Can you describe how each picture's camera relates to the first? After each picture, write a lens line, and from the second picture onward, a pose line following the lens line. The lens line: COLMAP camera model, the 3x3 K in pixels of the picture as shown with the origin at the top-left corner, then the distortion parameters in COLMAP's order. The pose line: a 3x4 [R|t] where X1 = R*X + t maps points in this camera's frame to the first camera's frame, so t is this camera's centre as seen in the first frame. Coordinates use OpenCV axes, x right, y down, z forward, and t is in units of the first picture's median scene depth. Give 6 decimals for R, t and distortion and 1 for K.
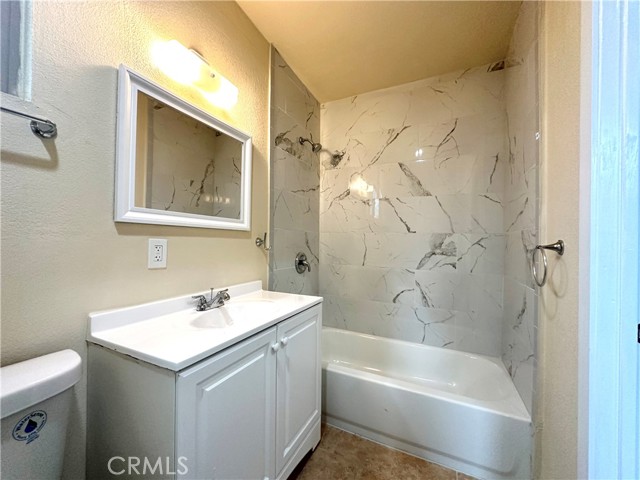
lens RADIAL K [[255.8, 0, 320.0], [0, 255.8, 240.0], [0, 0, 1]] dist [-0.003270, 0.000121]
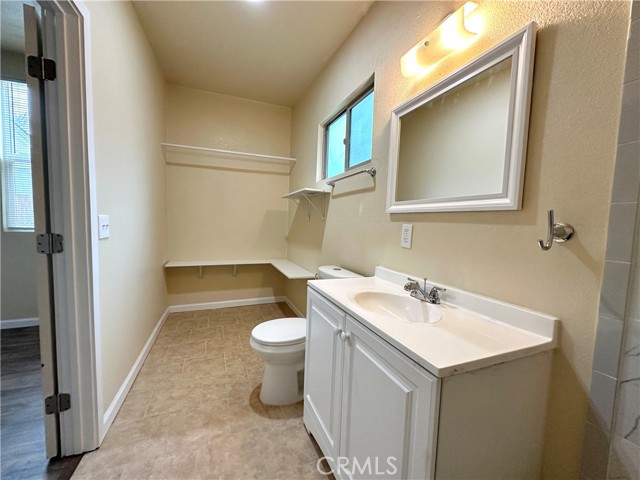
lens RADIAL K [[255.8, 0, 320.0], [0, 255.8, 240.0], [0, 0, 1]] dist [-0.003270, 0.000121]
pose [[-0.672277, 0.007966, -0.740257, 0.560880], [-0.041468, 0.997967, 0.048400, 0.029227], [0.739138, 0.063235, -0.670579, 1.501194]]
